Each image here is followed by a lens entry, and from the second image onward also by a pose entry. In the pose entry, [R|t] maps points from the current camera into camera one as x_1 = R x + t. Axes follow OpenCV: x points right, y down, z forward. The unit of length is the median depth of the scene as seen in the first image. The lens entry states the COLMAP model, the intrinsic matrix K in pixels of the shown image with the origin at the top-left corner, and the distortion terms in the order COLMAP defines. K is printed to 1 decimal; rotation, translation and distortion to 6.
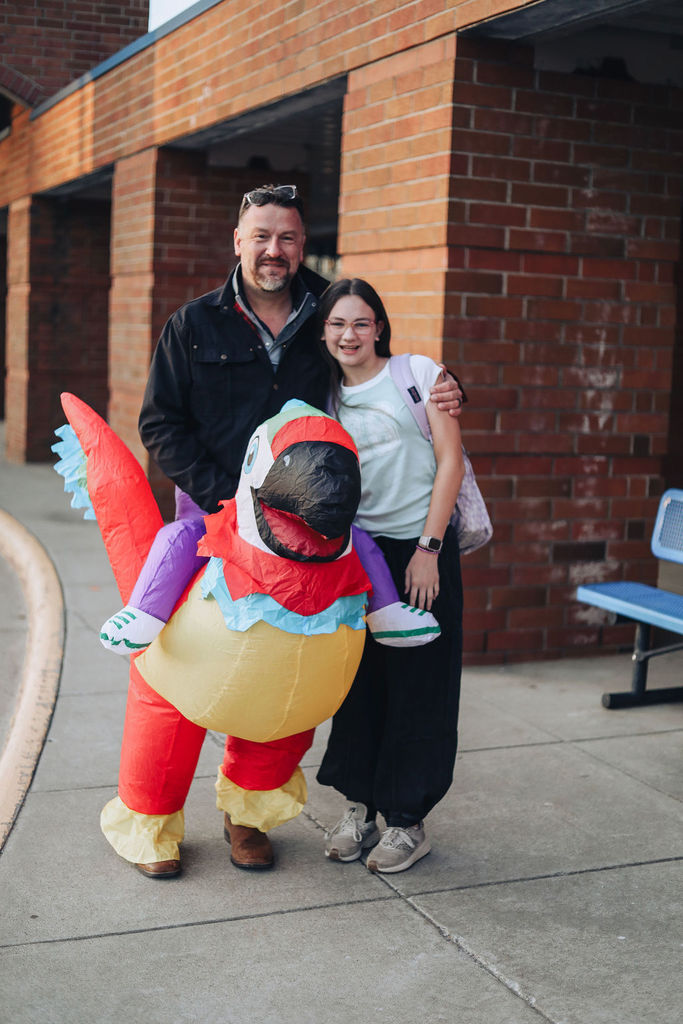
lens RADIAL K [[1464.3, 0, 341.5], [0, 1464.3, 498.5], [0, 0, 1]] dist [-0.116083, -0.025964]
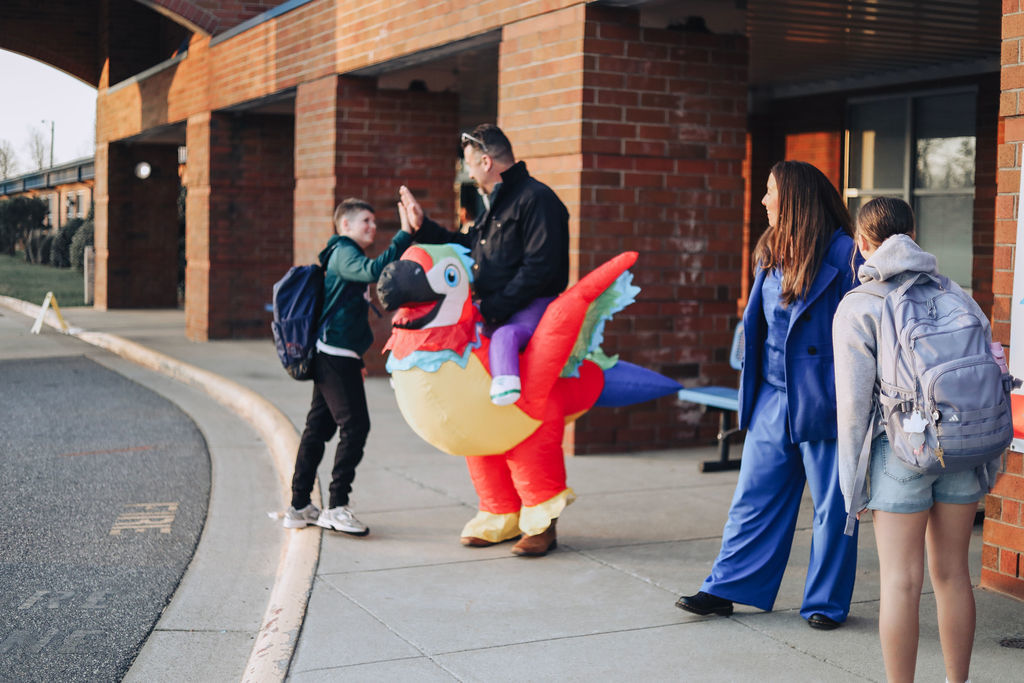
lens RADIAL K [[1464.3, 0, 512.0], [0, 1464.3, 341.5], [0, 0, 1]] dist [-0.116083, -0.025964]
pose [[0.998829, -0.021386, 0.043399, -0.056294], [0.023006, 0.999044, -0.037179, 0.056948], [-0.042562, 0.038134, 0.998366, -0.380200]]
